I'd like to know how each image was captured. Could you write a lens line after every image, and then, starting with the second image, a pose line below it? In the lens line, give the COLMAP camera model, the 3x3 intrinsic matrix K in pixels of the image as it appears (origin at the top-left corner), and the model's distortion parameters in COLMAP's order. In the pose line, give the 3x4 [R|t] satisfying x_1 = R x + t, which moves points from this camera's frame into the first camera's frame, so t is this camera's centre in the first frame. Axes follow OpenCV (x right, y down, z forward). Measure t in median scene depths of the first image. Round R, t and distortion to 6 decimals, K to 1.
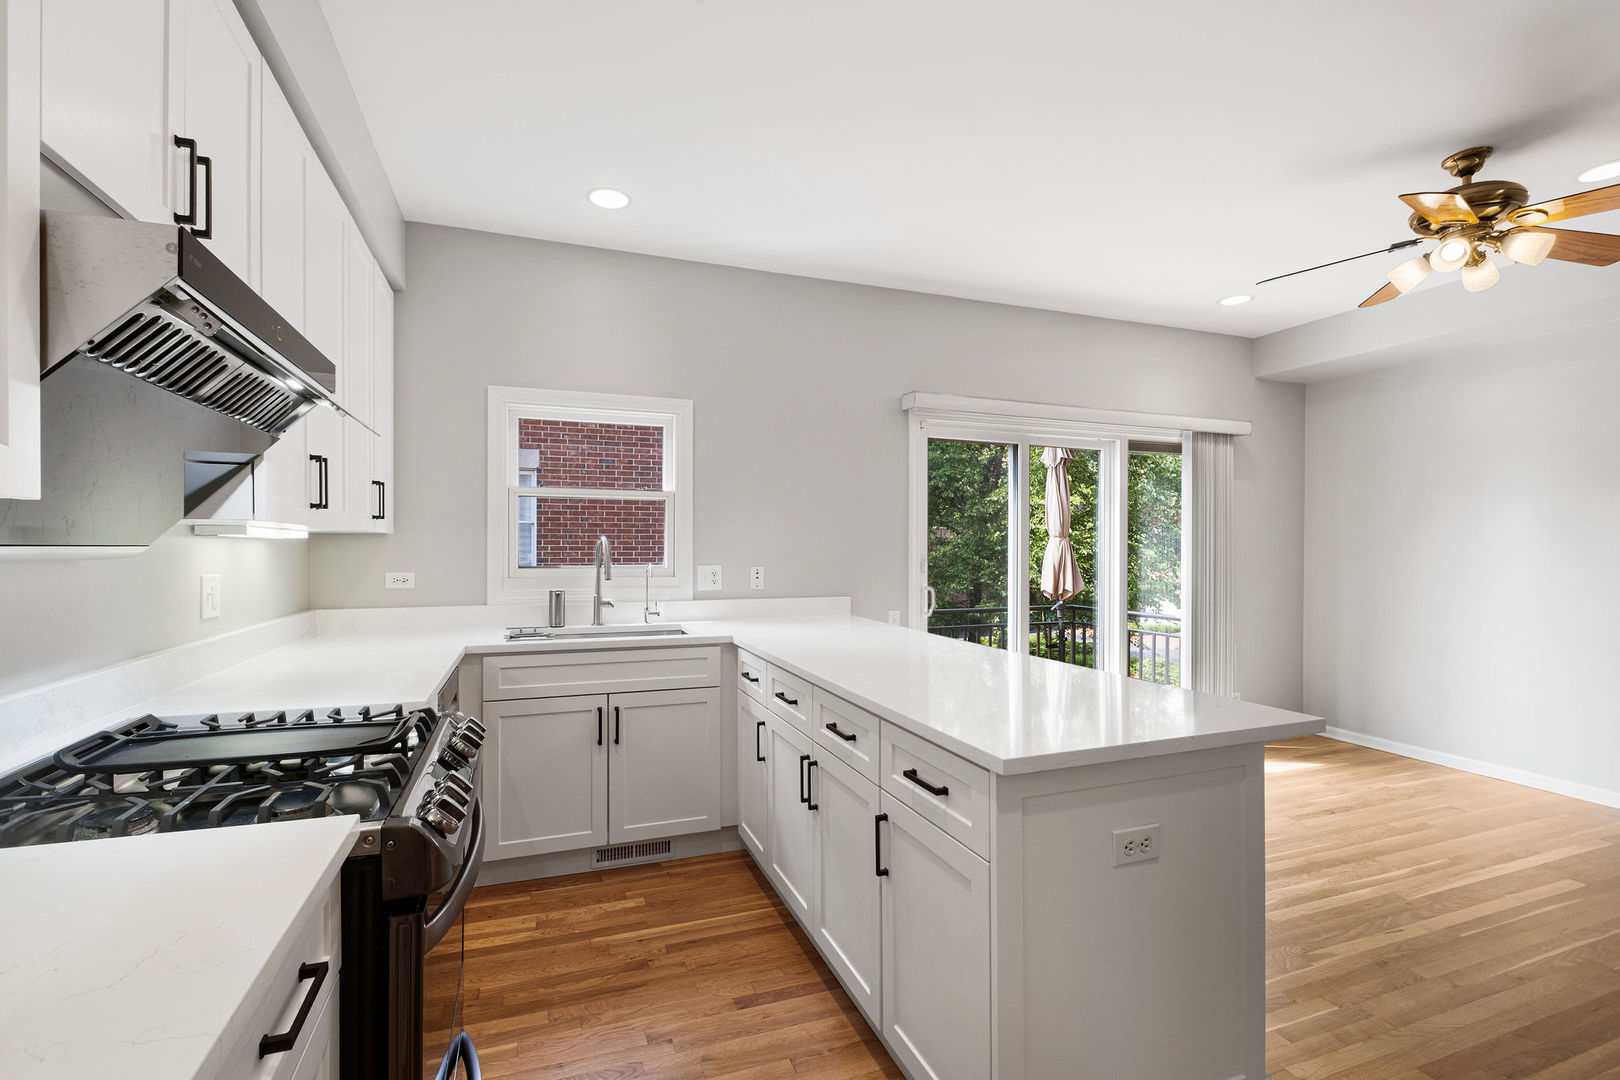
lens RADIAL K [[706.7, 0, 810.0], [0, 706.7, 540.0], [0, 0, 1]] dist [-0.000556, -0.000428]
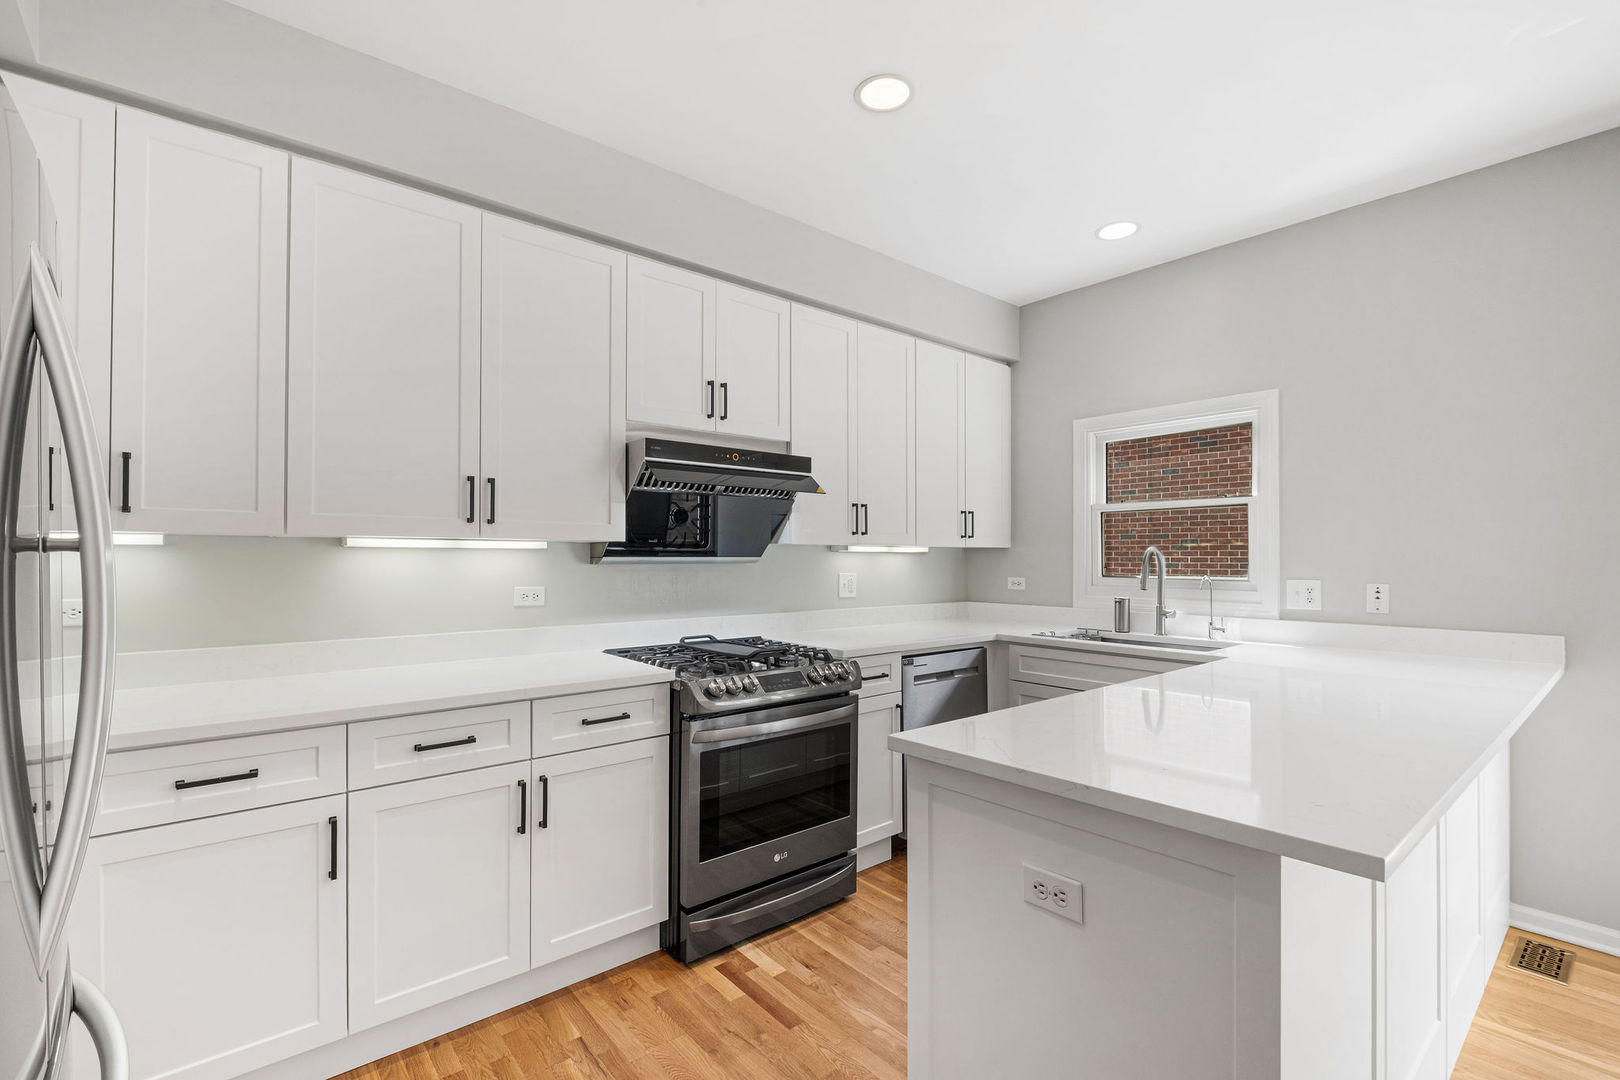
lens RADIAL K [[721.2, 0, 796.7], [0, 721.2, 552.3], [0, 0, 1]] dist [0.000888, -0.000443]
pose [[0.330146, -0.007316, -0.943902, 0.514207], [0.008456, 0.999953, -0.004793, 0.002494], [0.943892, -0.006399, 0.330192, 0.170166]]
